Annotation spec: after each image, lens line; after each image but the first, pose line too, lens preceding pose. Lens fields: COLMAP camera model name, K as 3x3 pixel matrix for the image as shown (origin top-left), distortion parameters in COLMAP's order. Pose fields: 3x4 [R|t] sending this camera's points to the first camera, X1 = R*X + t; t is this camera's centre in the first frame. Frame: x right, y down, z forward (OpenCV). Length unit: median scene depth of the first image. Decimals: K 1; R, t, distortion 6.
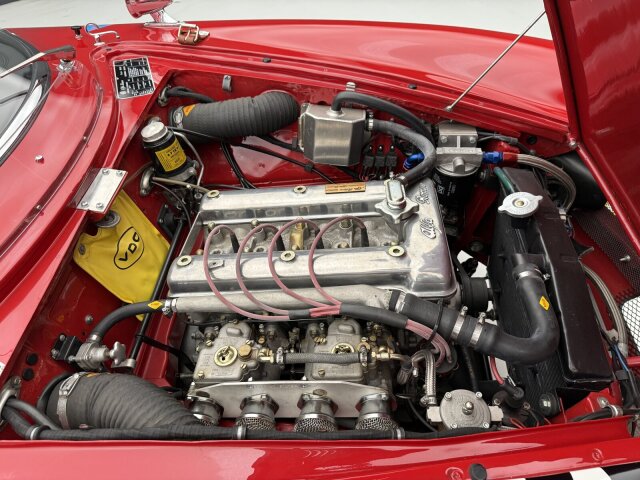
lens RADIAL K [[446.8, 0, 320.0], [0, 446.8, 240.0], [0, 0, 1]] dist [0.054825, -0.101062]
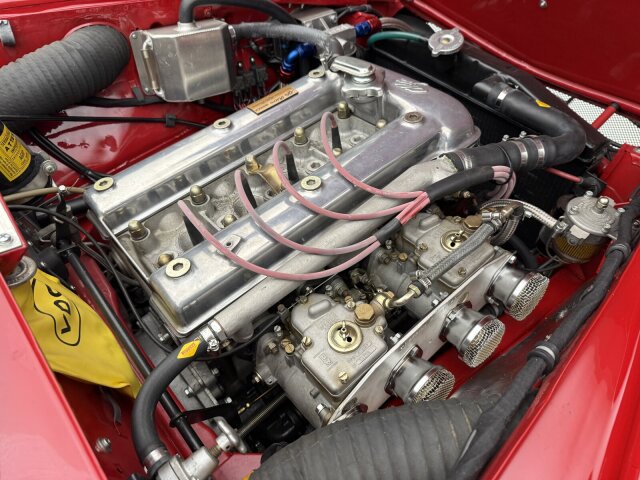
lens RADIAL K [[446.8, 0, 320.0], [0, 446.8, 240.0], [0, 0, 1]] dist [0.054825, -0.101062]
pose [[0.718711, -0.481761, 0.501359, -0.375197], [0.468190, 0.868408, 0.163298, 0.003821], [-0.514054, 0.117367, 0.849690, 0.317690]]
